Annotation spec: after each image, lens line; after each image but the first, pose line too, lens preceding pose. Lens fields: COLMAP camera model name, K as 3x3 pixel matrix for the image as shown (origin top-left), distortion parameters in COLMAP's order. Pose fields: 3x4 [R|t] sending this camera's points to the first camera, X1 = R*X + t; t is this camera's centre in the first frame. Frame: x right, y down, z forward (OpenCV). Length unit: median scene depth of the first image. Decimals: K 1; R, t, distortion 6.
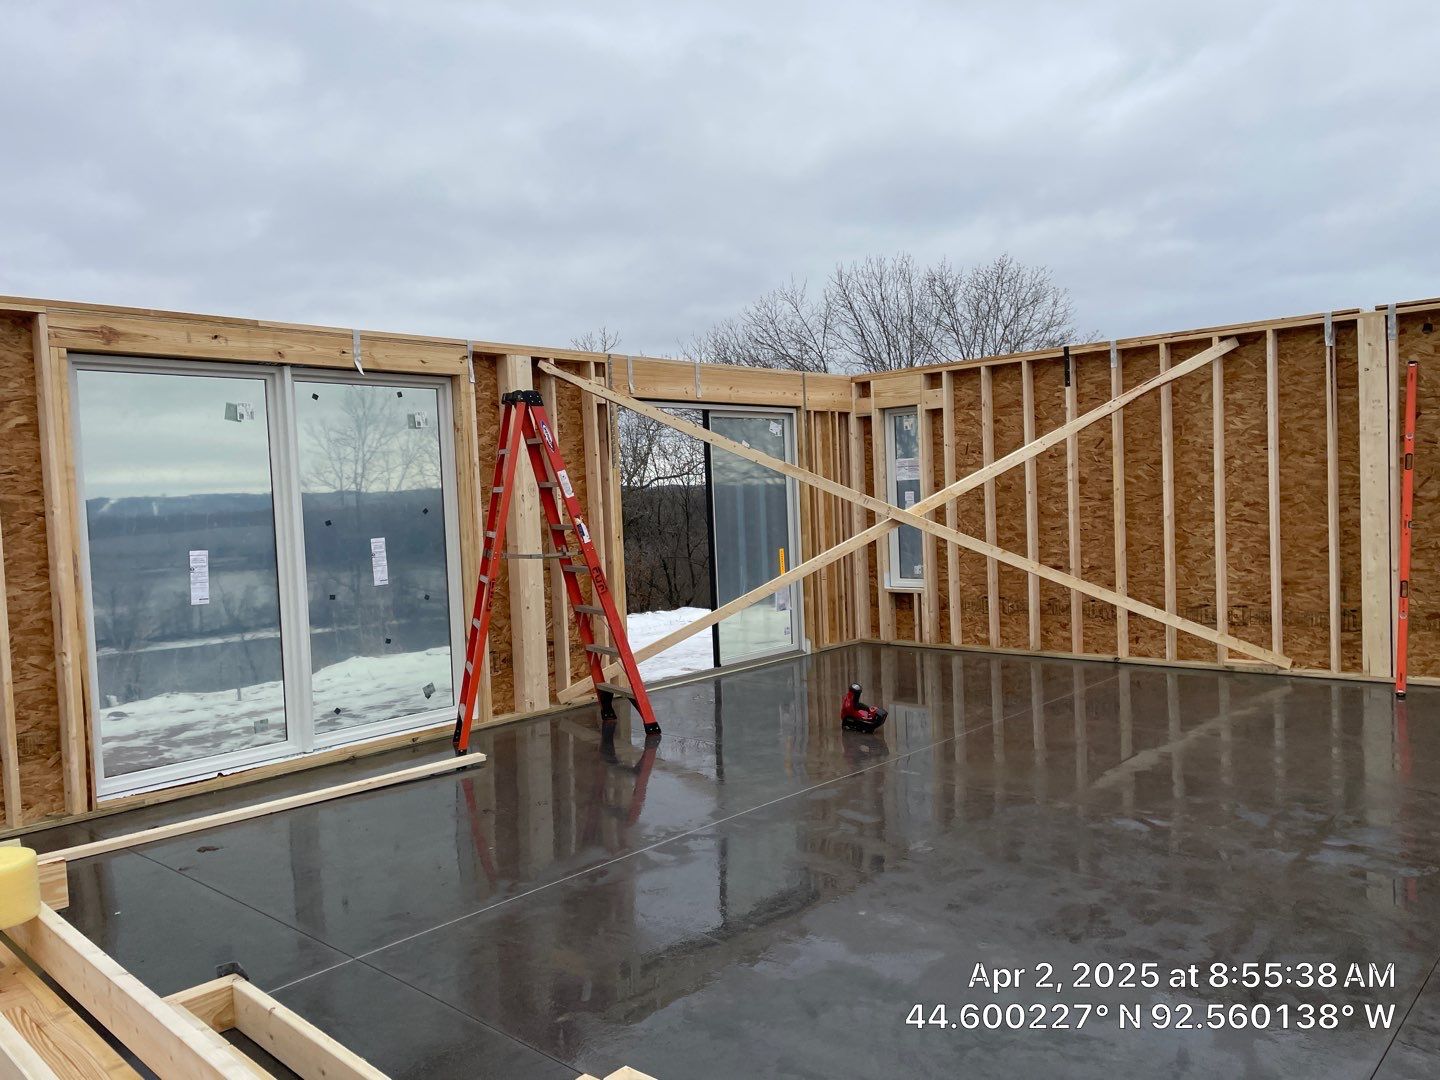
lens RADIAL K [[1064.9, 0, 723.4], [0, 1064.9, 524.9], [0, 0, 1]] dist [0.097788, -0.118640]
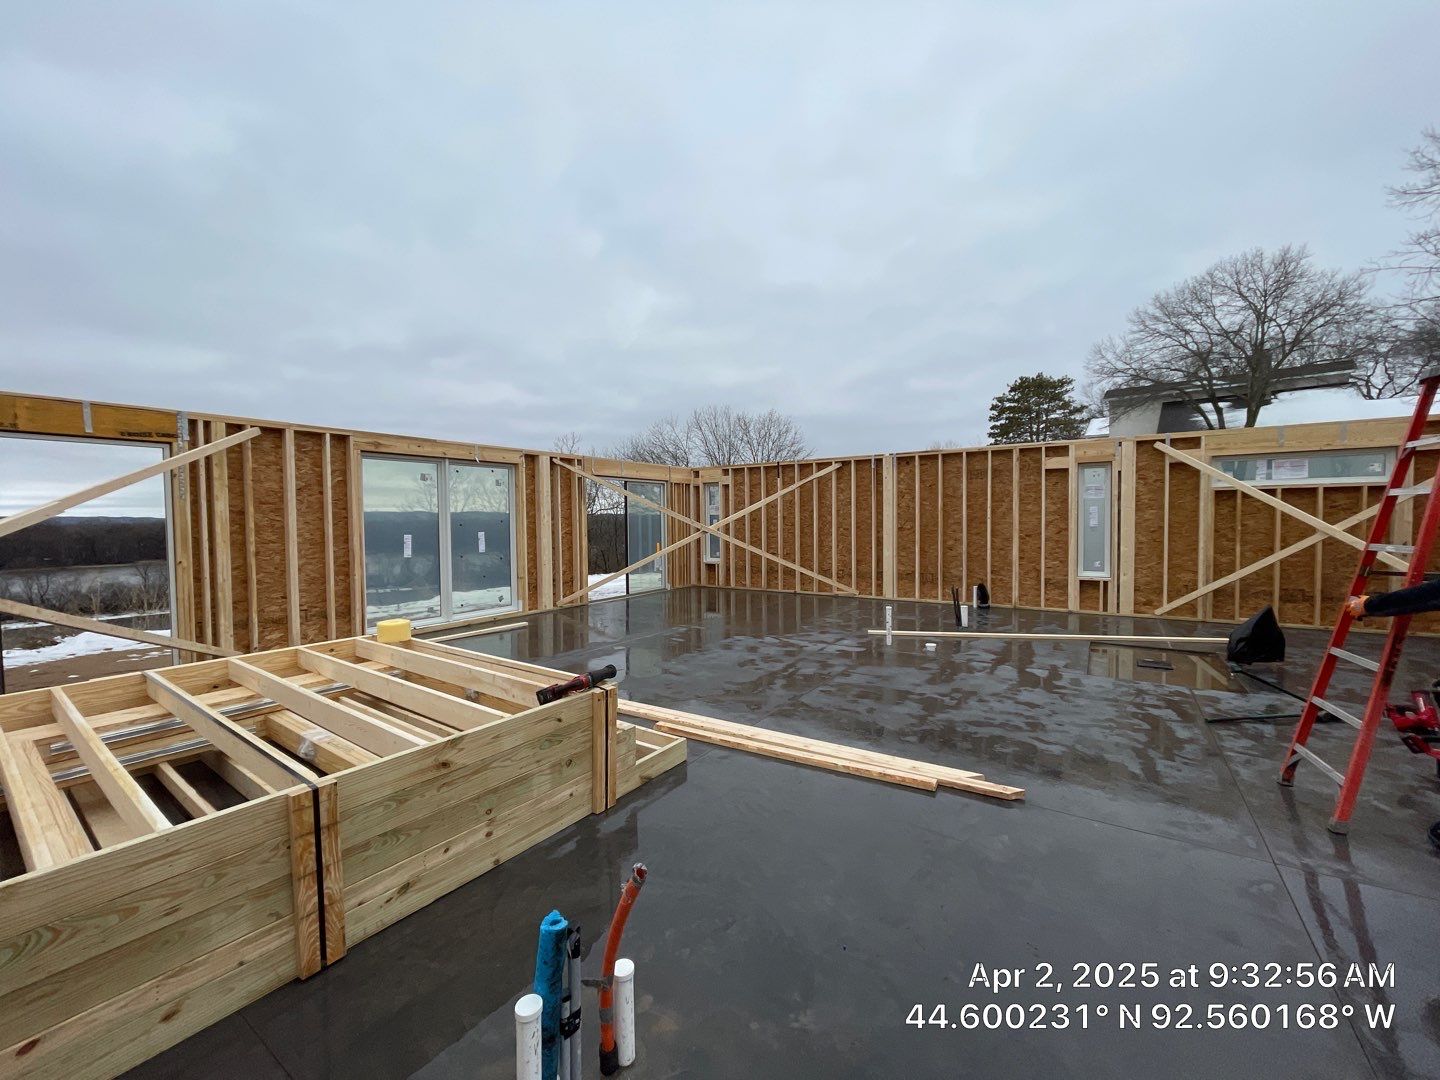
lens RADIAL K [[576.0, 0, 718.0], [0, 576.0, 536.4], [0, 0, 1]] dist [-0.001097, -0.001072]
pose [[0.989559, 0.027154, 0.141549, 0.008058], [-0.027008, 0.999631, -0.002954, 0.008745], [-0.141577, -0.000900, 0.989927, -0.249542]]
